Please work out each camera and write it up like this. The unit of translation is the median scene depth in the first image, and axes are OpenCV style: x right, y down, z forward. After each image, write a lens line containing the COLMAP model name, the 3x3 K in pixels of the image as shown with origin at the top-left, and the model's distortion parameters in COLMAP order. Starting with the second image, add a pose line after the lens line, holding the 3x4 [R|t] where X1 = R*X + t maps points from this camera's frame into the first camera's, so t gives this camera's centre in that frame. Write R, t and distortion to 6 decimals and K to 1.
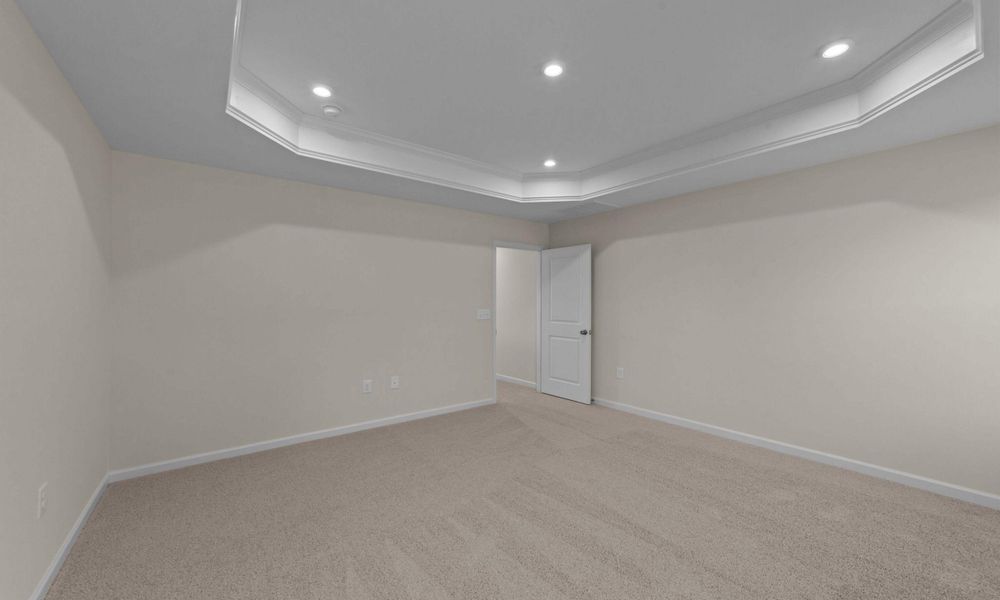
lens RADIAL K [[381.6, 0, 503.0], [0, 381.6, 299.9], [0, 0, 1]] dist [-0.020702, 0.010353]
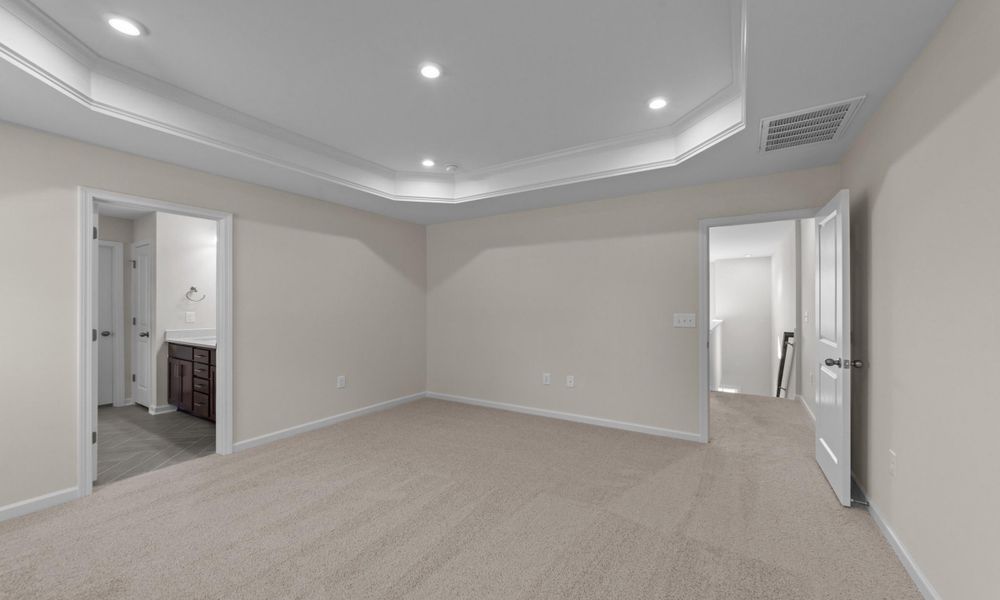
lens RADIAL K [[381.6, 0, 503.0], [0, 381.6, 299.9], [0, 0, 1]] dist [-0.020702, 0.010353]
pose [[0.344224, -0.008584, -0.938848, 0.634068], [0.006077, 0.999958, -0.006914, 0.000866], [0.938868, -0.003325, 0.344262, 0.468465]]
